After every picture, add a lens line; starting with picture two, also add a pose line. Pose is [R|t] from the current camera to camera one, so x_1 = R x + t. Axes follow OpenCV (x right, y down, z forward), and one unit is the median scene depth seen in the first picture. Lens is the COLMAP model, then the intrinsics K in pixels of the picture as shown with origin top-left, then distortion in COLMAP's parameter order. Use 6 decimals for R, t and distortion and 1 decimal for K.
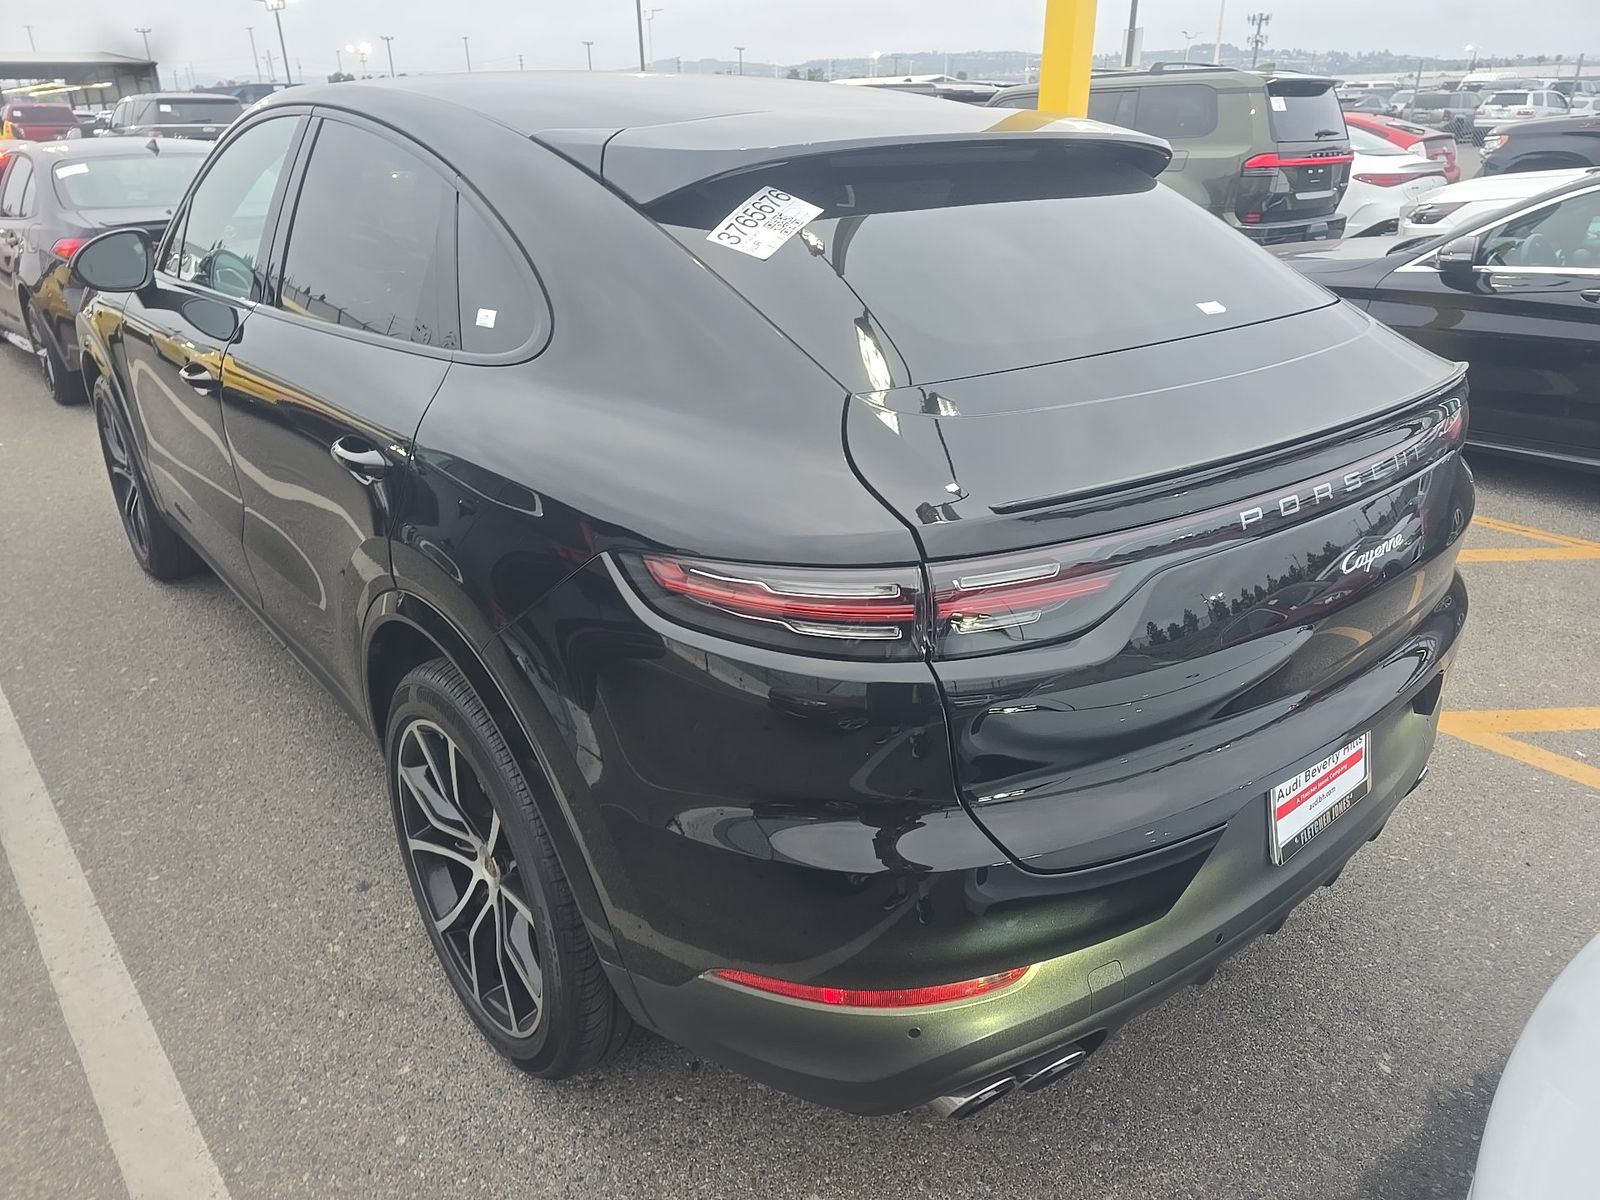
lens RADIAL K [[1113.2, 0, 805.7], [0, 1113.2, 600.1], [0, 0, 1]] dist [0.056155, -0.065905]
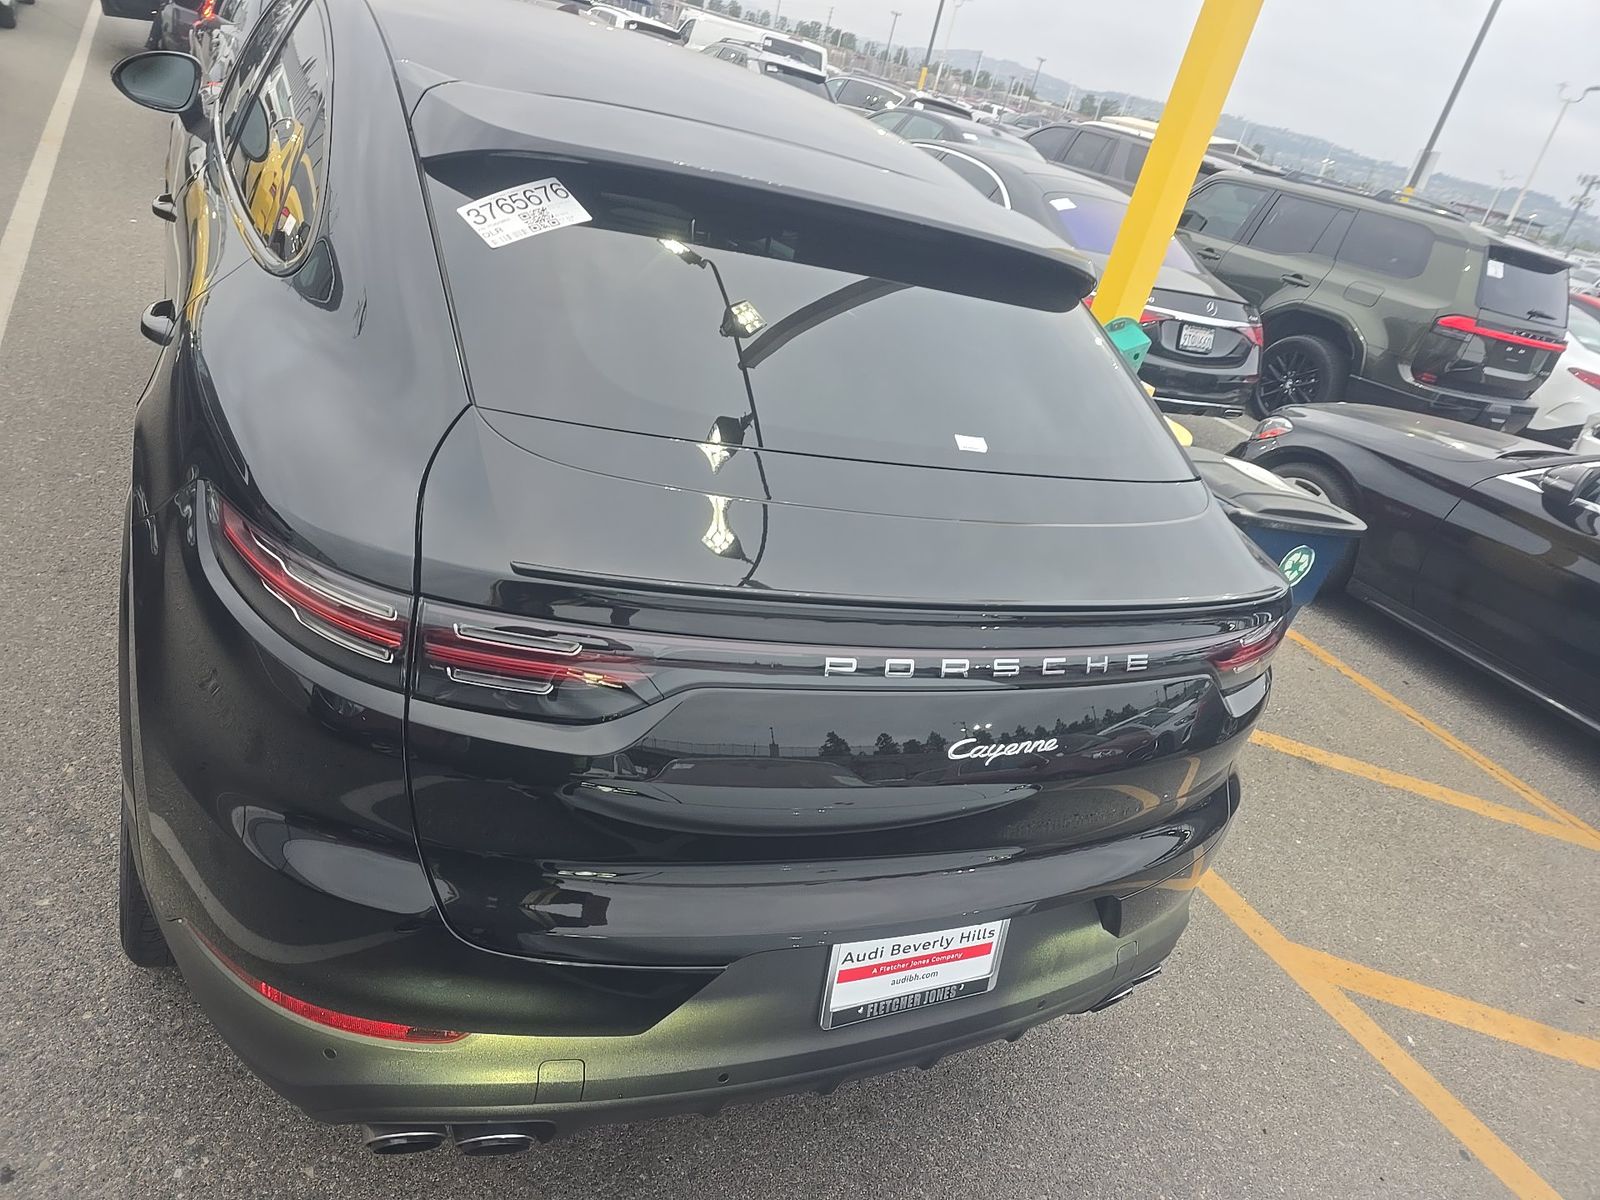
lens RADIAL K [[1113.2, 0, 805.7], [0, 1113.2, 600.1], [0, 0, 1]] dist [0.056155, -0.065905]
pose [[0.938338, 0.327035, -0.112115, 0.242864], [-0.325780, 0.944974, 0.029859, -0.076574], [0.115711, 0.008507, 0.993246, 0.041130]]
